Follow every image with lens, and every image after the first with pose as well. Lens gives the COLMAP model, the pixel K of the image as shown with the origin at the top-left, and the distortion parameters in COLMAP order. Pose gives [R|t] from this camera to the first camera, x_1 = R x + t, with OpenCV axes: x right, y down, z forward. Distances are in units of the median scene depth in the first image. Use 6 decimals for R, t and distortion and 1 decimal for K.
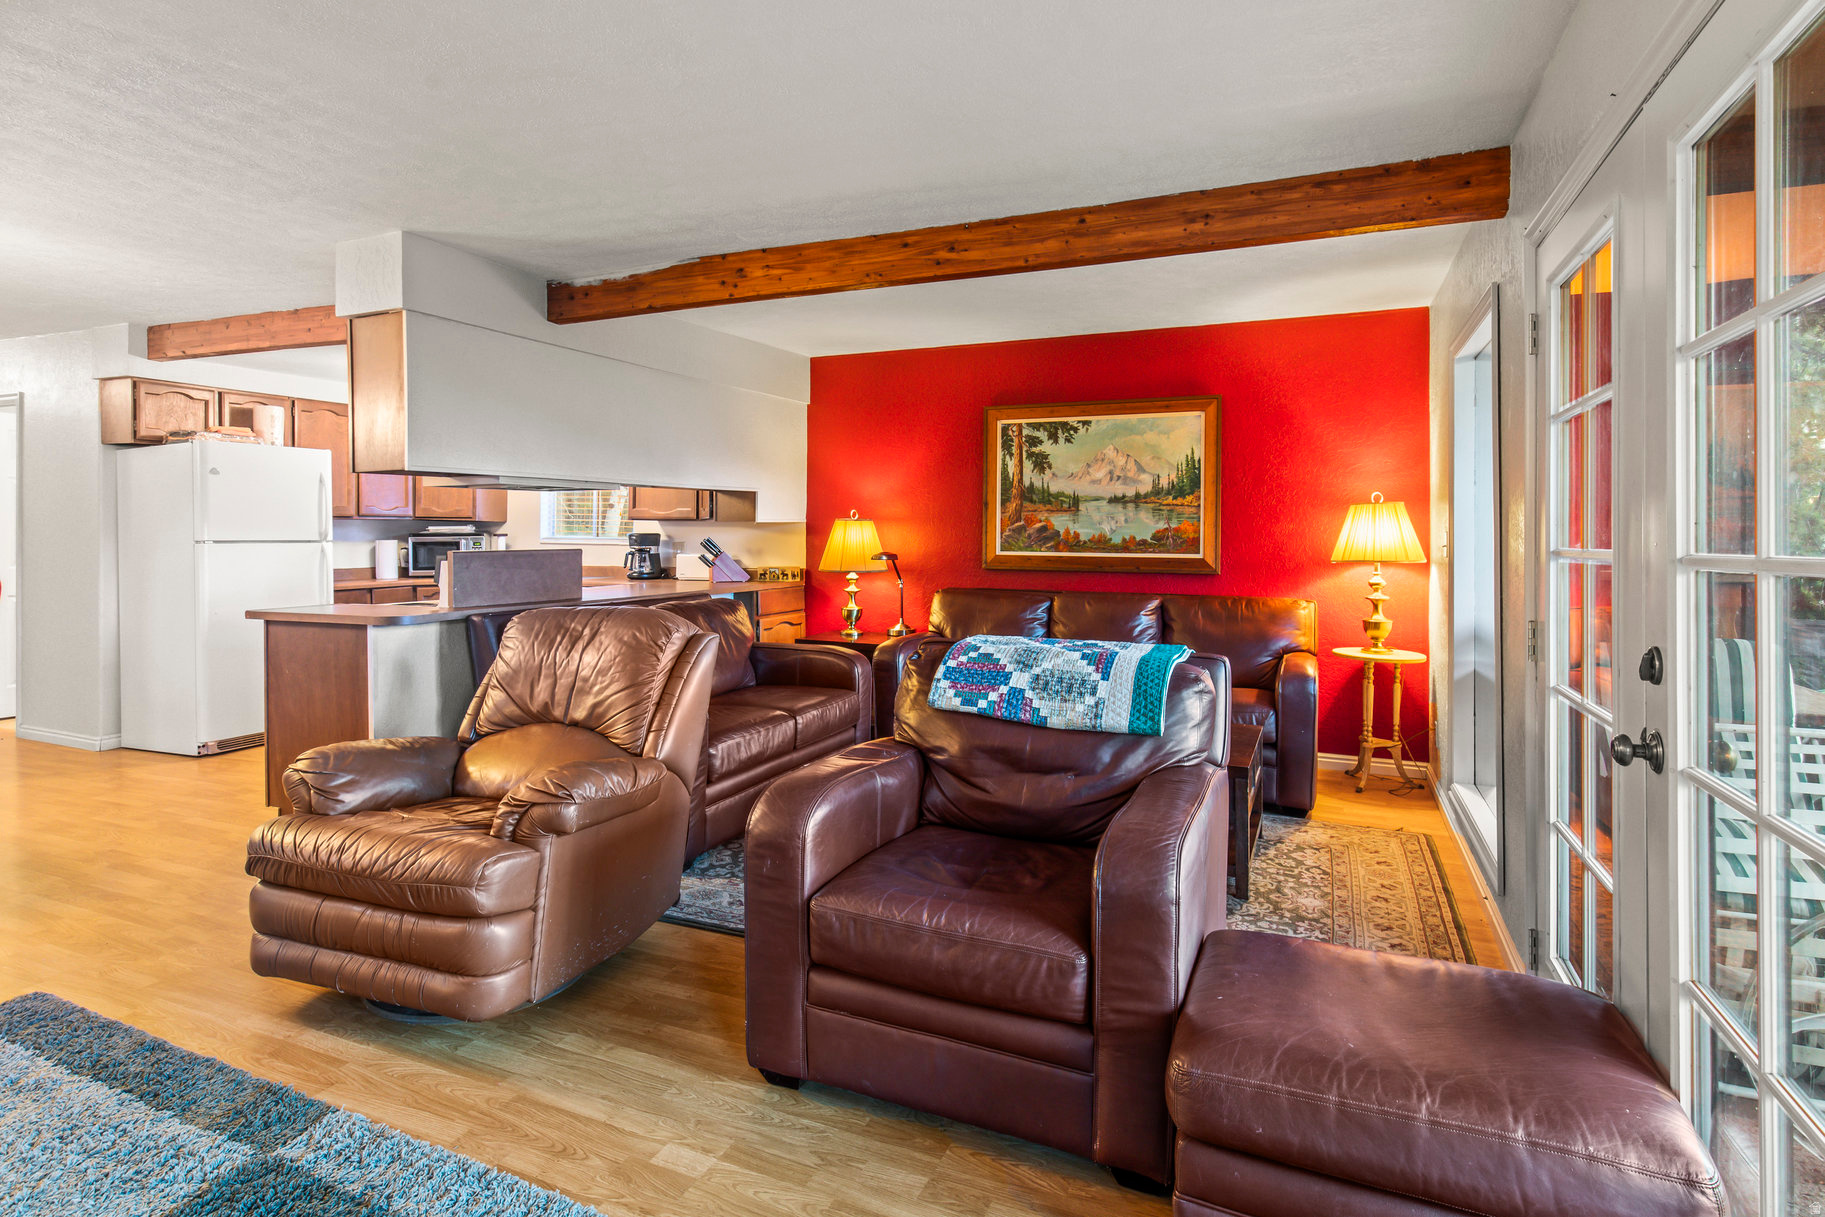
lens RADIAL K [[958.5, 0, 899.8], [0, 958.5, 534.5], [0, 0, 1]] dist [0.005513, 0.001412]
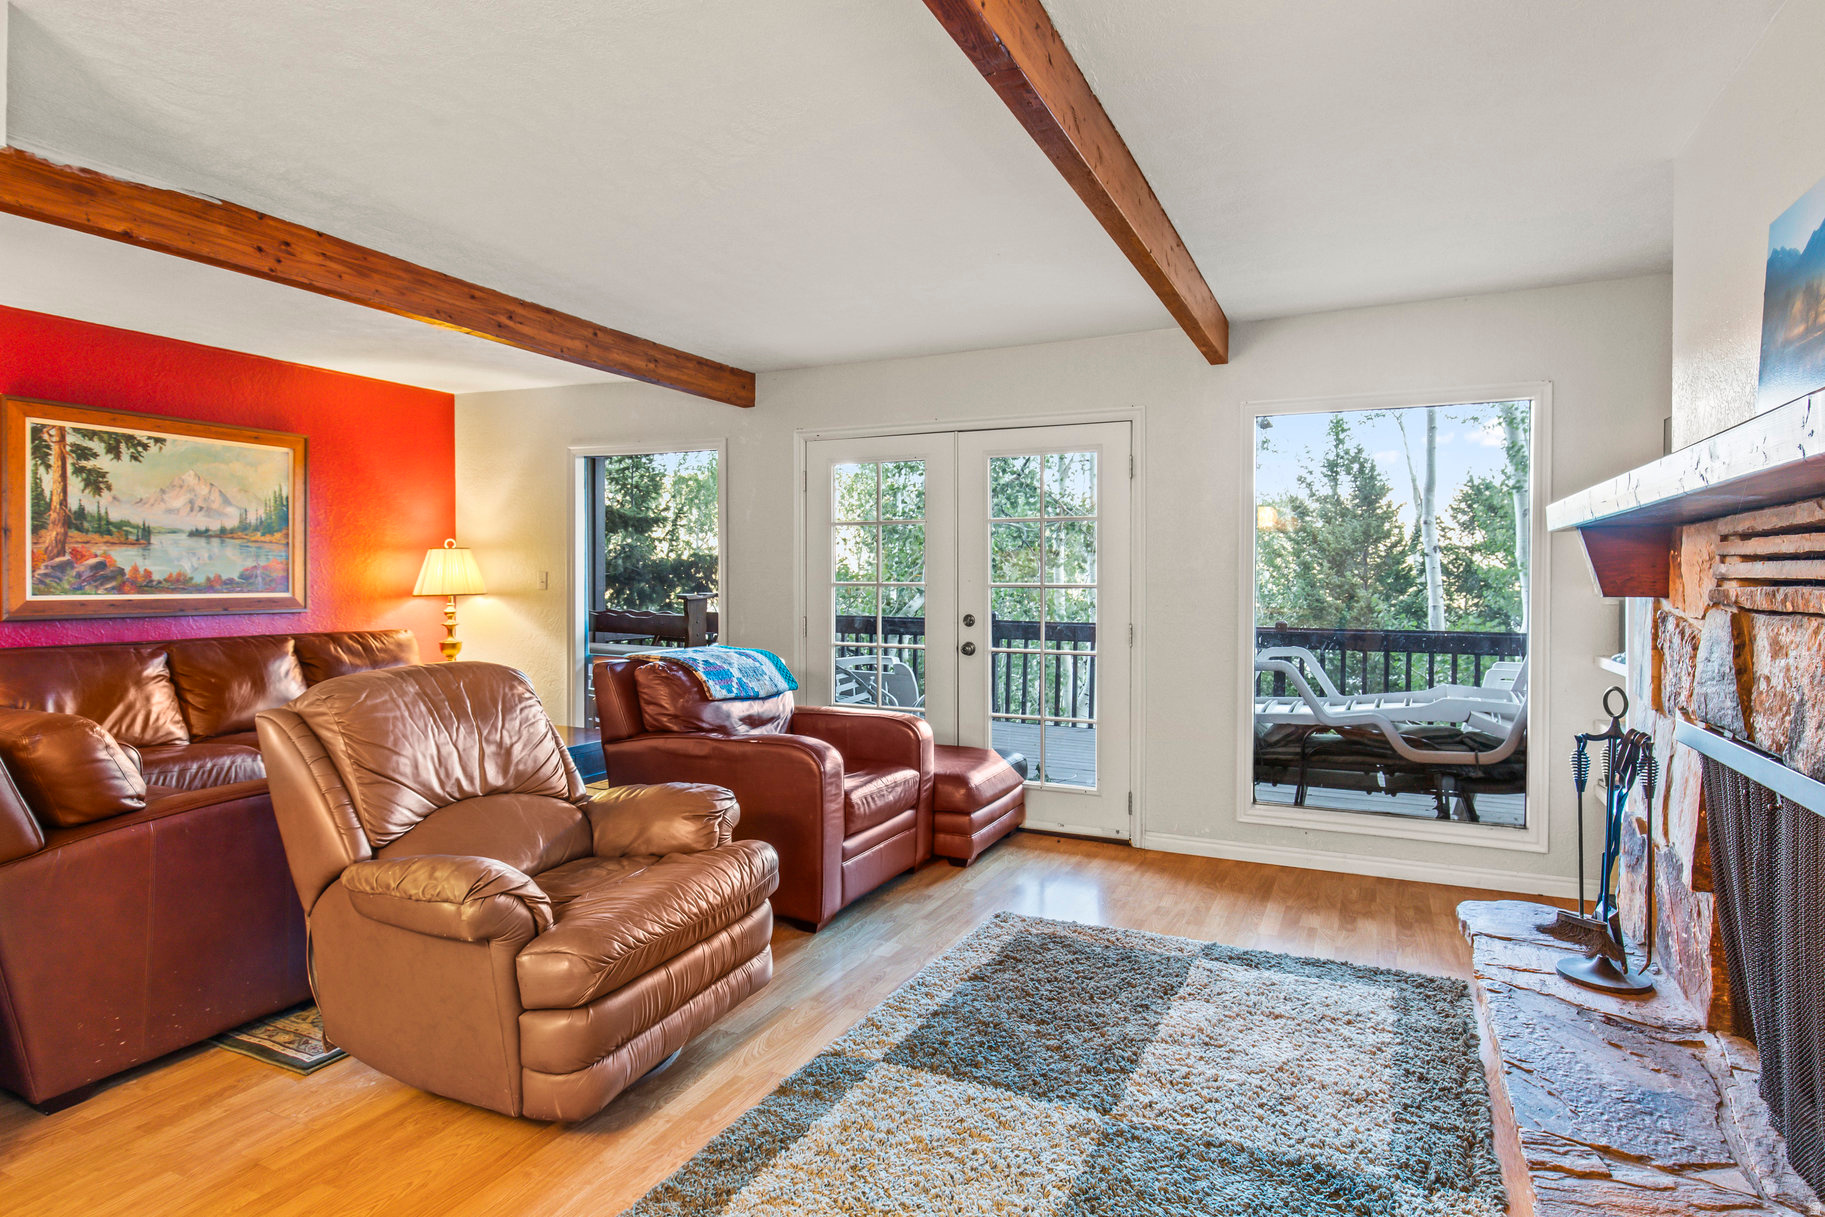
lens RADIAL K [[1010.9, 0, 920.9], [0, 1010.9, 575.1], [0, 0, 1]] dist [0.004242, 0.000288]
pose [[0.007749, -0.005337, 0.999956, -0.705645], [-0.004776, 0.999974, 0.005374, -0.006035], [-0.999959, -0.004817, 0.007723, 0.328651]]
